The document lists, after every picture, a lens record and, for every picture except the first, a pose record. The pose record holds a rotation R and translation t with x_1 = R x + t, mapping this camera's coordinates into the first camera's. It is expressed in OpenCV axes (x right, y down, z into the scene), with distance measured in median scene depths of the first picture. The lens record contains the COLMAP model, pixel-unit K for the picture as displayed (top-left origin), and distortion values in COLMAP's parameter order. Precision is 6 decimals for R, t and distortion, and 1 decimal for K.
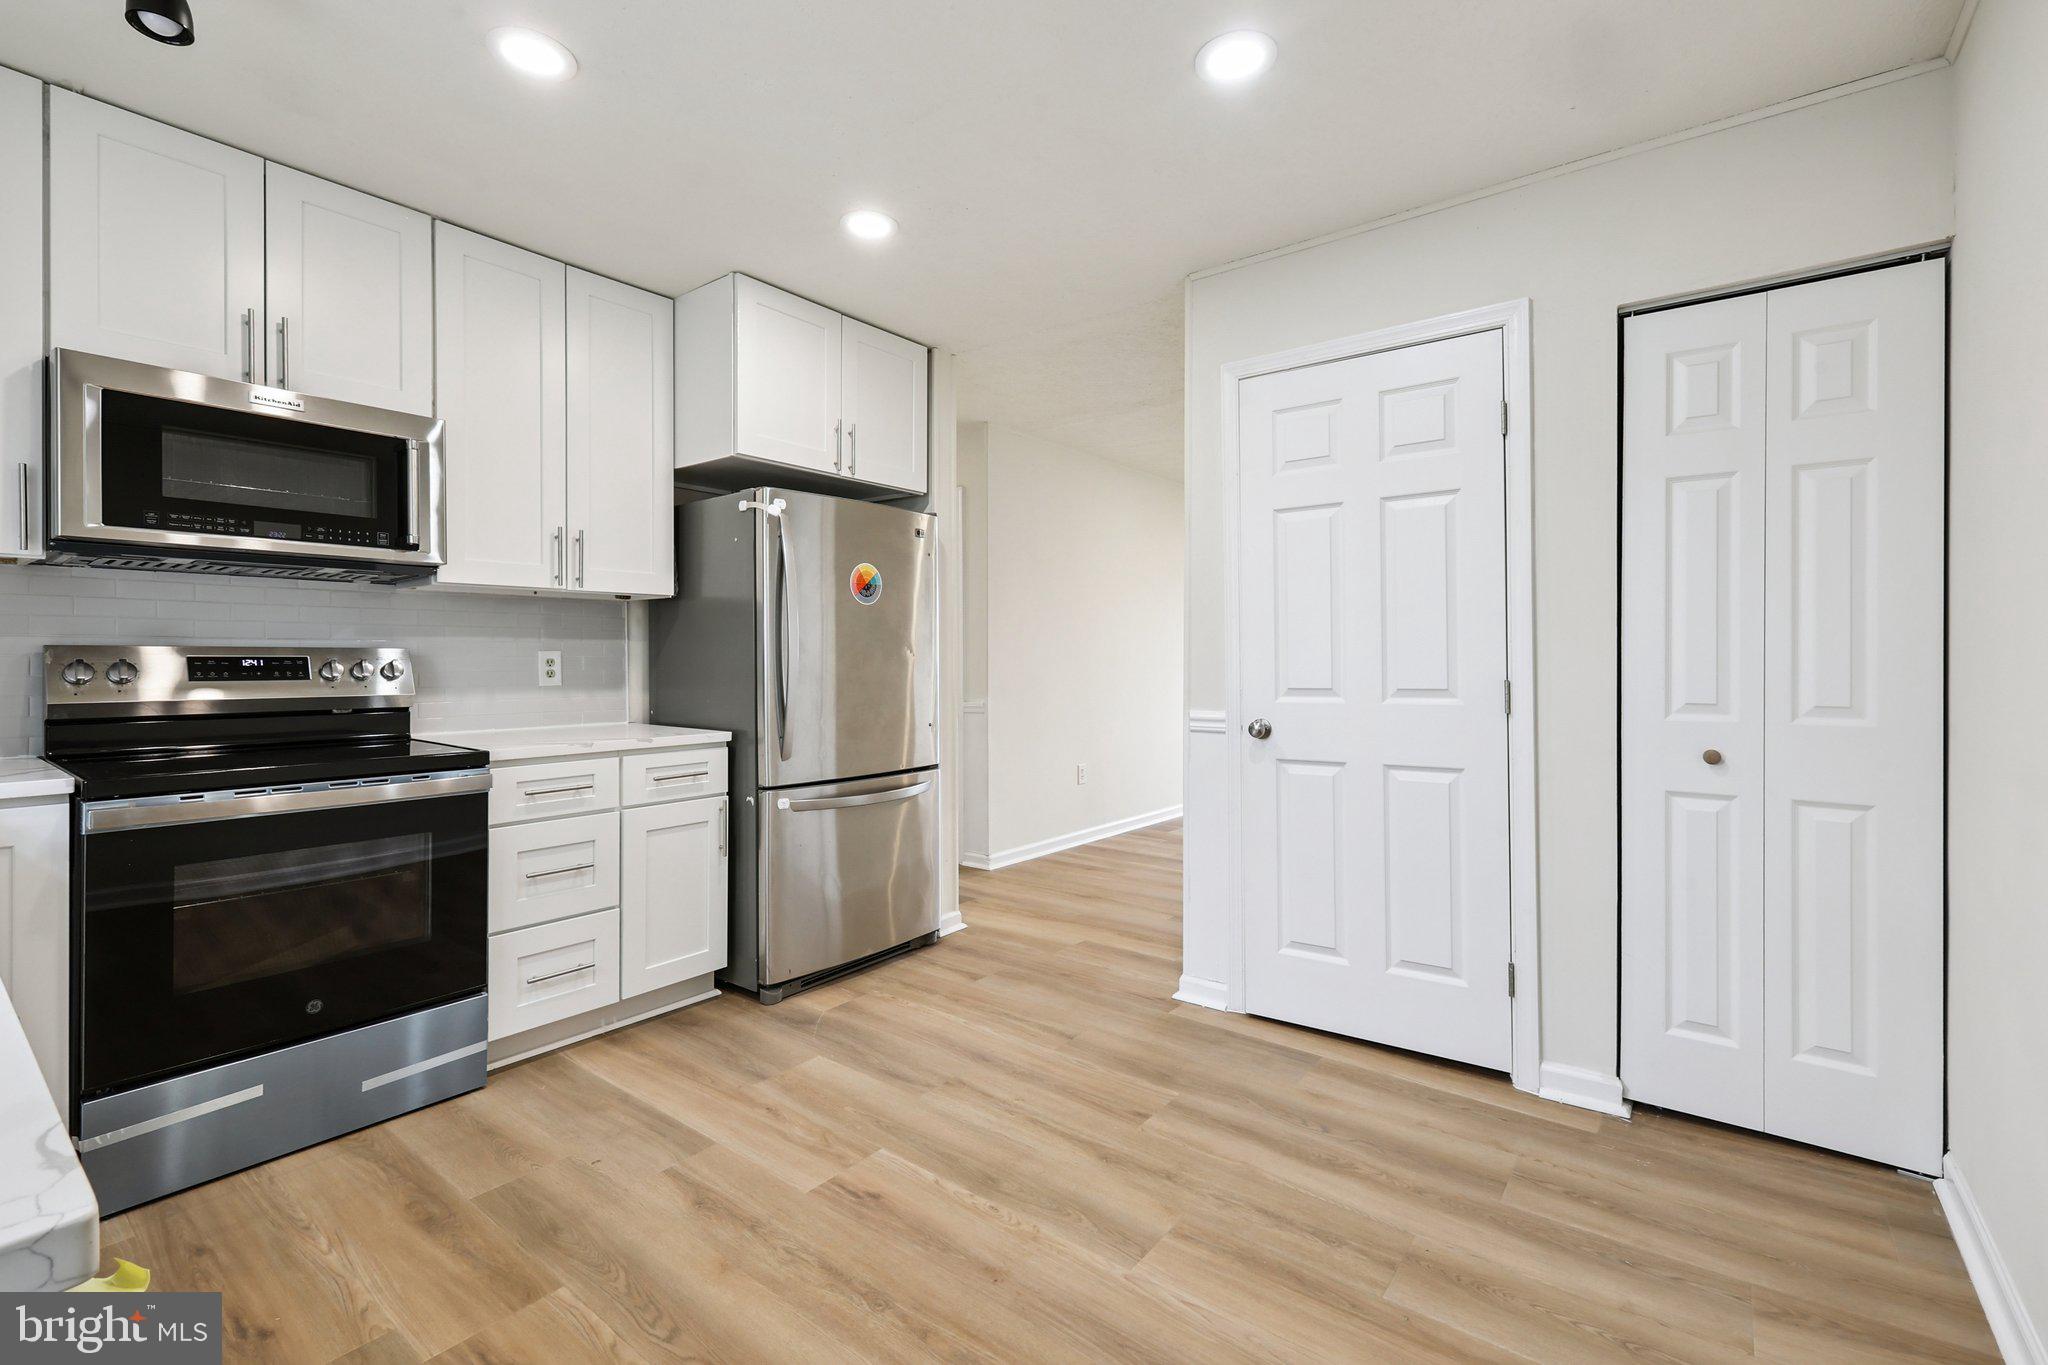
lens RADIAL K [[907.7, 0, 1067.5], [0, 907.7, 662.0], [0, 0, 1]] dist [0.005662, -0.000952]
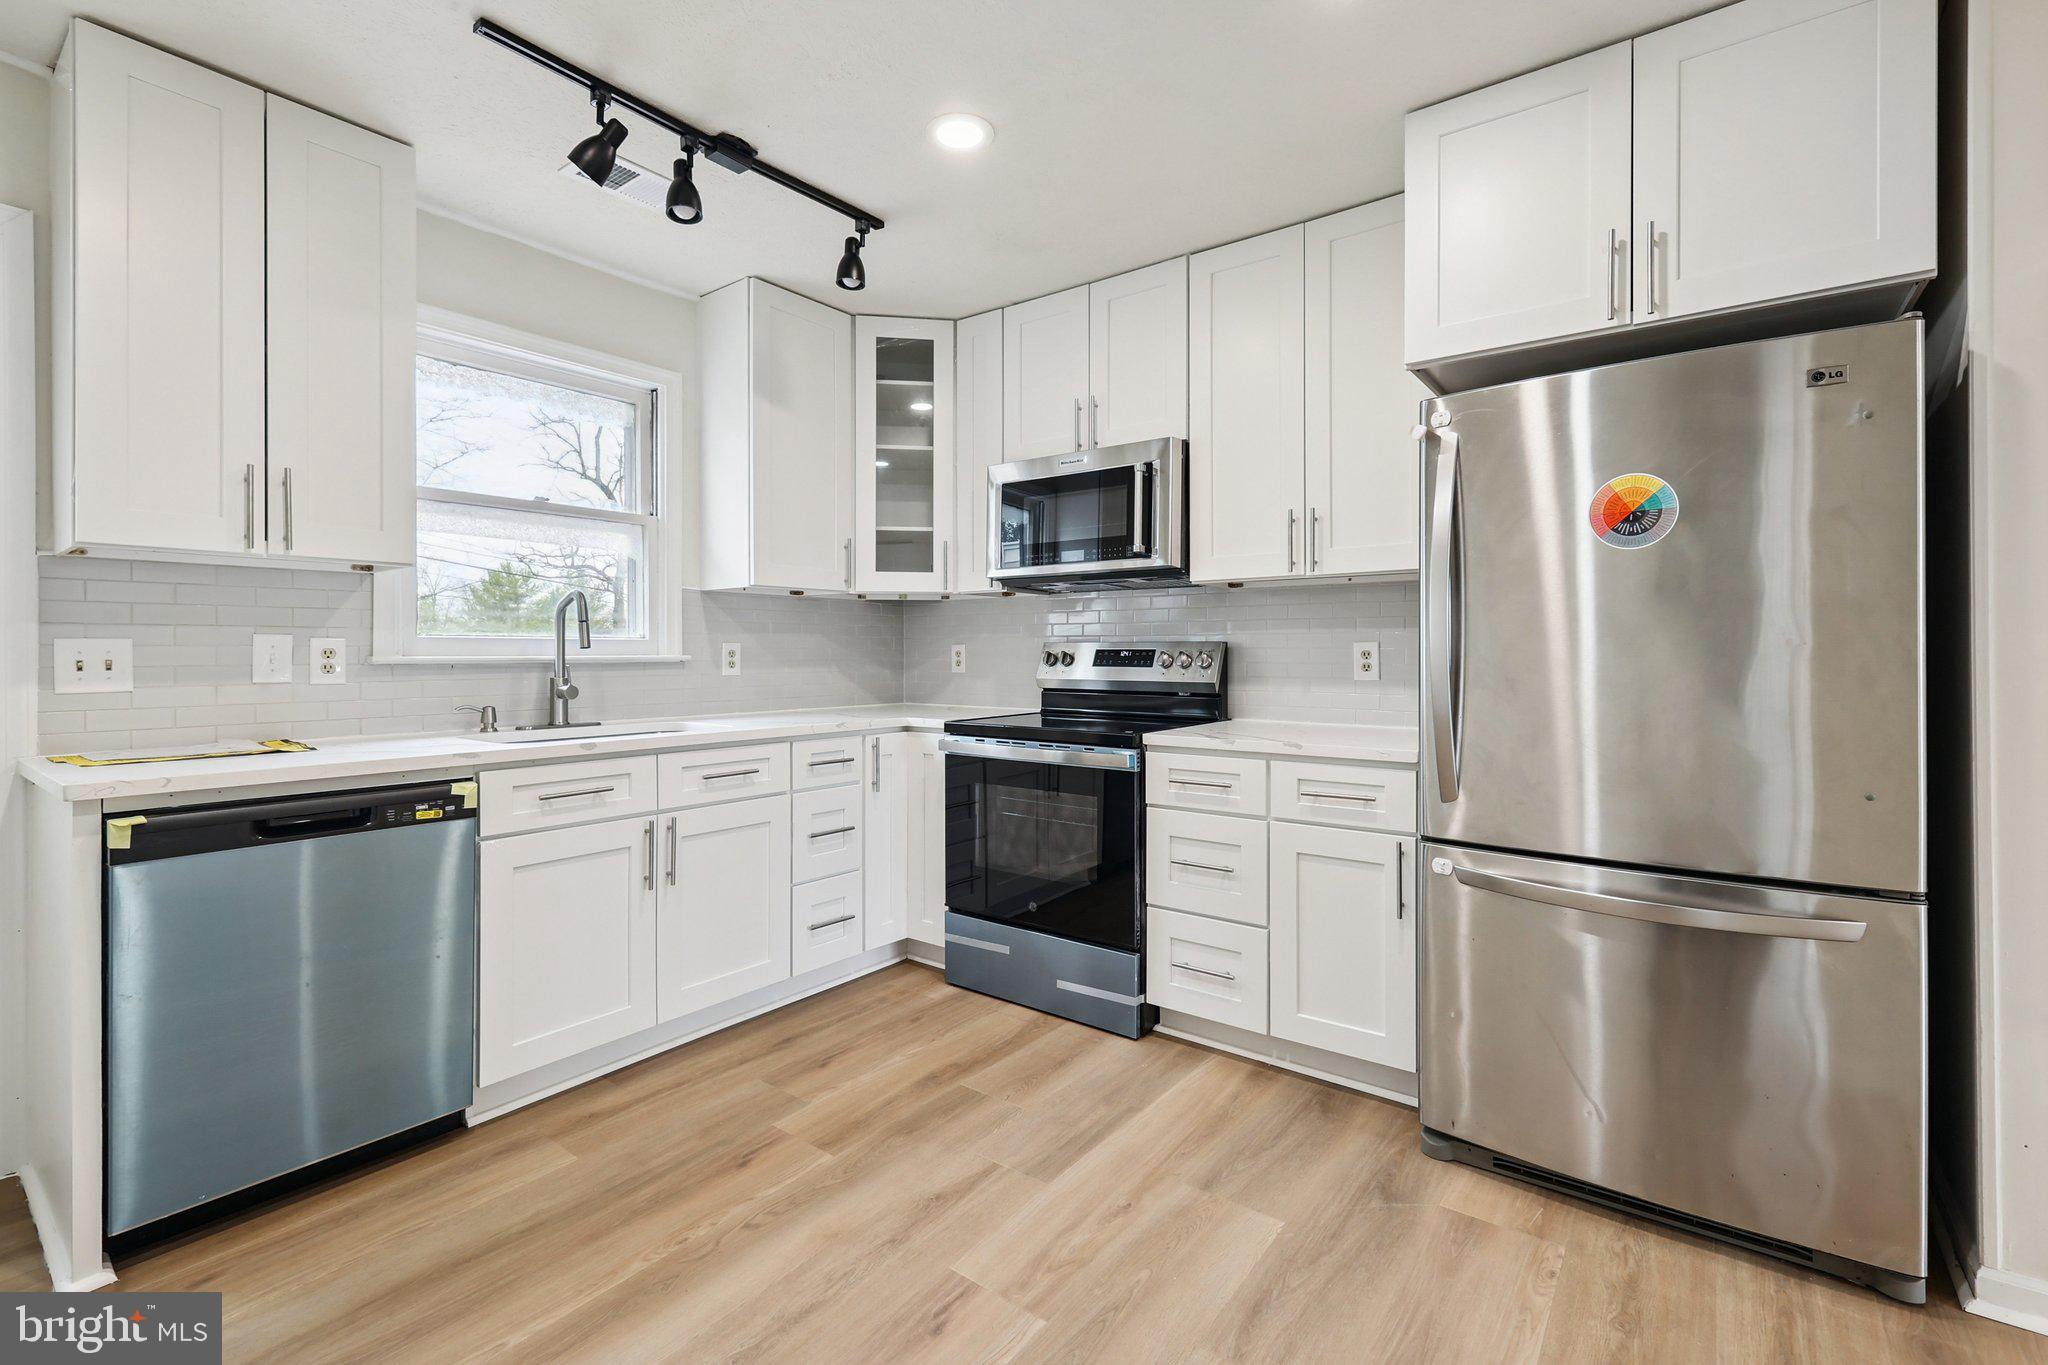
lens RADIAL K [[907.7, 0, 991.7], [0, 907.7, 655.1], [0, 0, 1]] dist [0.005662, -0.000952]
pose [[-0.042237, 0.000926, -0.999107, 0.506423], [-0.005203, 0.999986, 0.001147, 0.002514], [0.999094, 0.005247, -0.042232, 0.954618]]
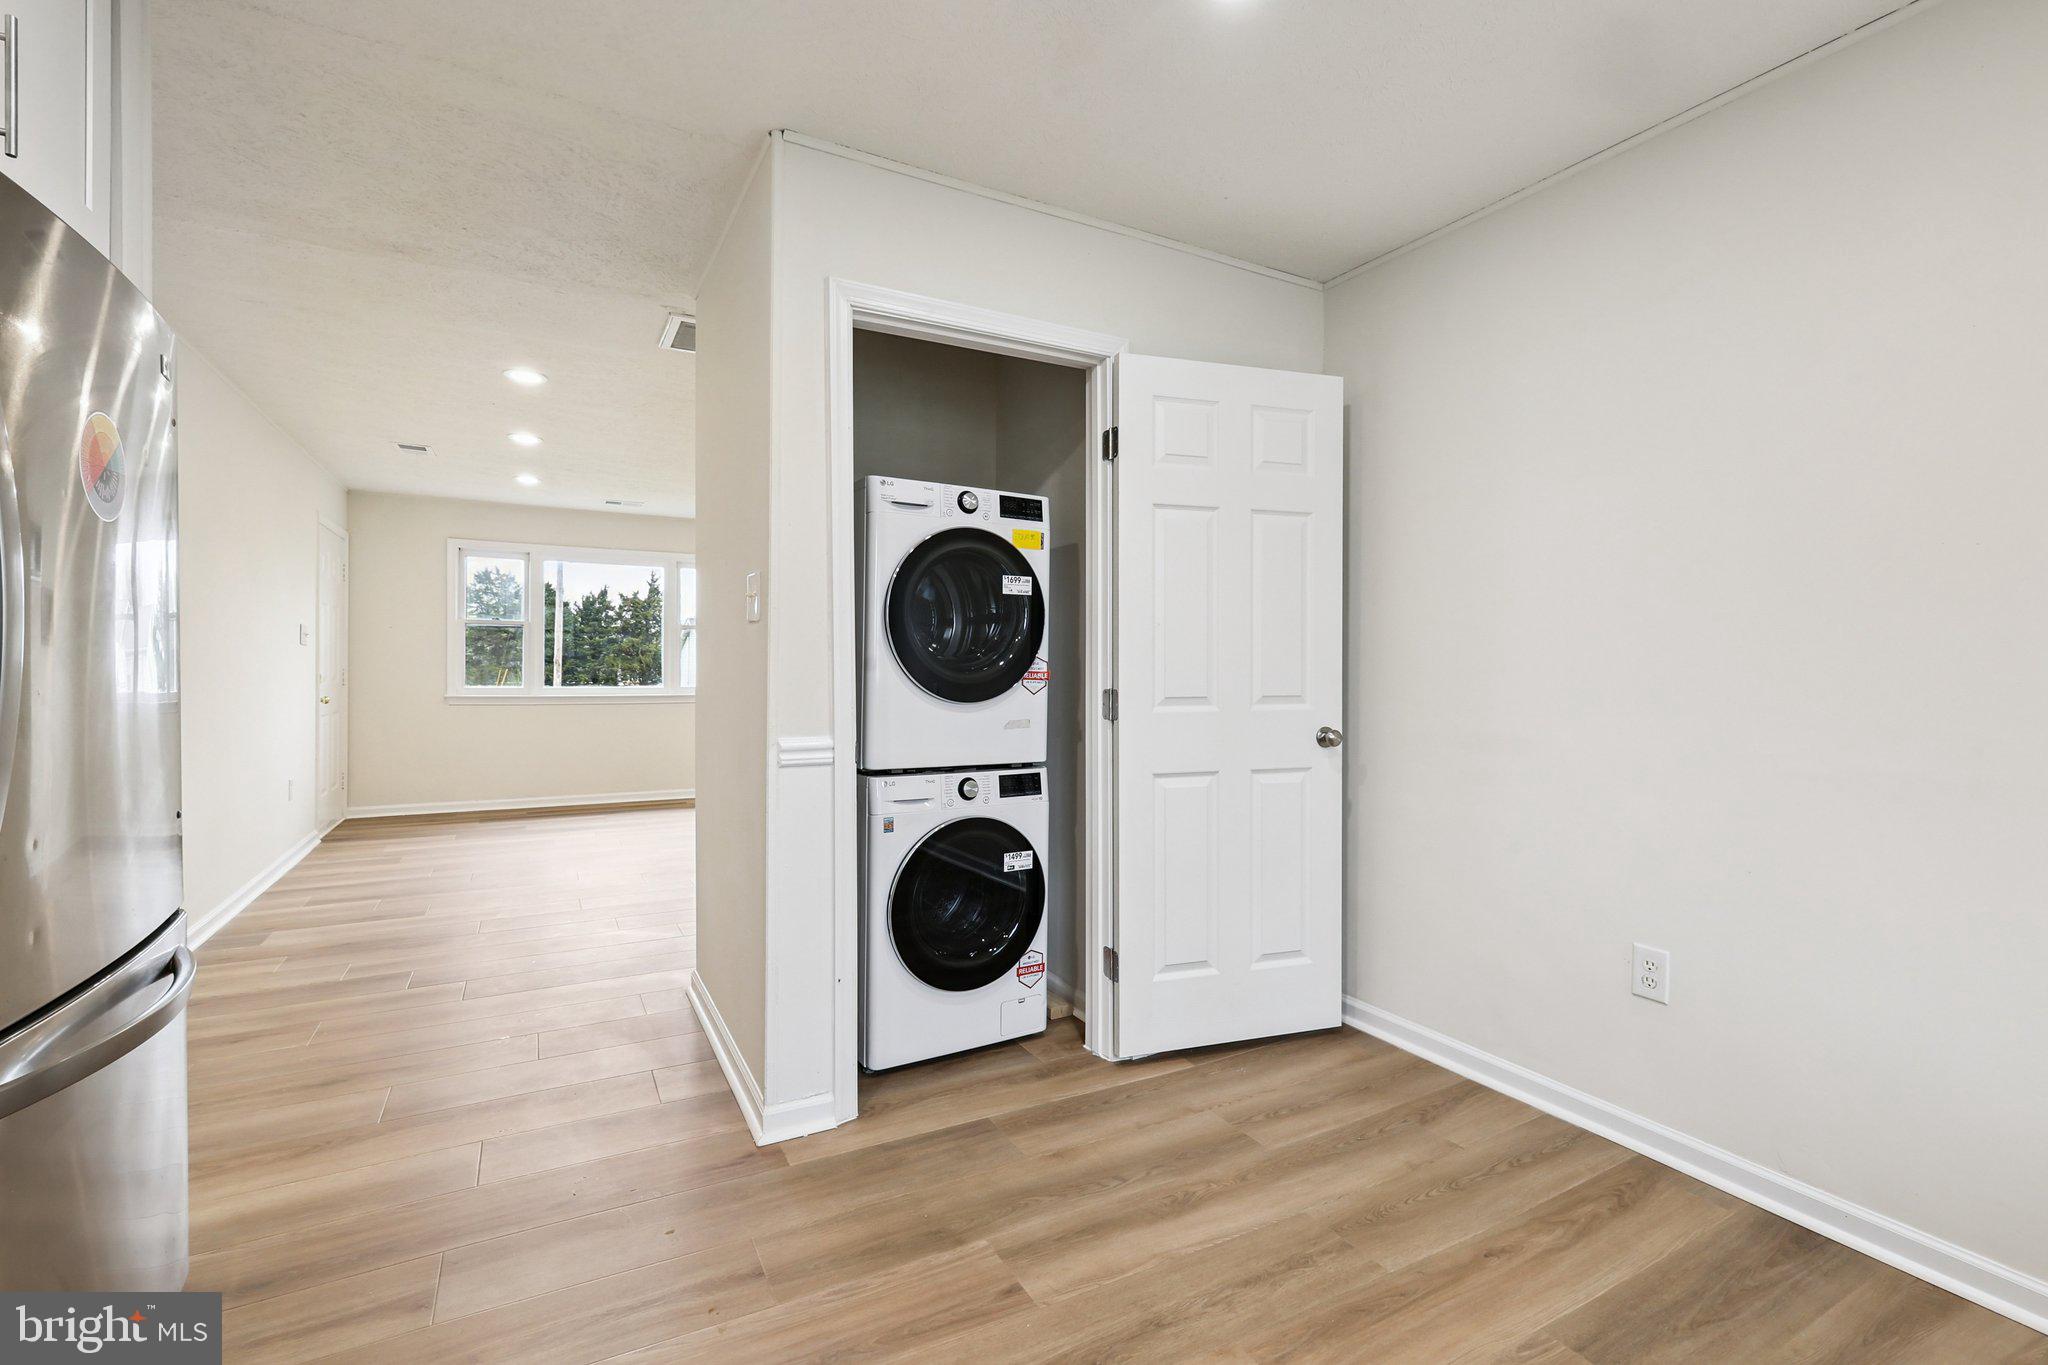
lens RADIAL K [[907.7, 0, 1044.7], [0, 907.7, 666.1], [0, 0, 1]] dist [0.005662, -0.000952]
pose [[0.411000, 0.007331, 0.911606, -0.598079], [-0.010878, 0.999936, -0.003137, 0.001761], [-0.911570, -0.008627, 0.411054, 0.712534]]
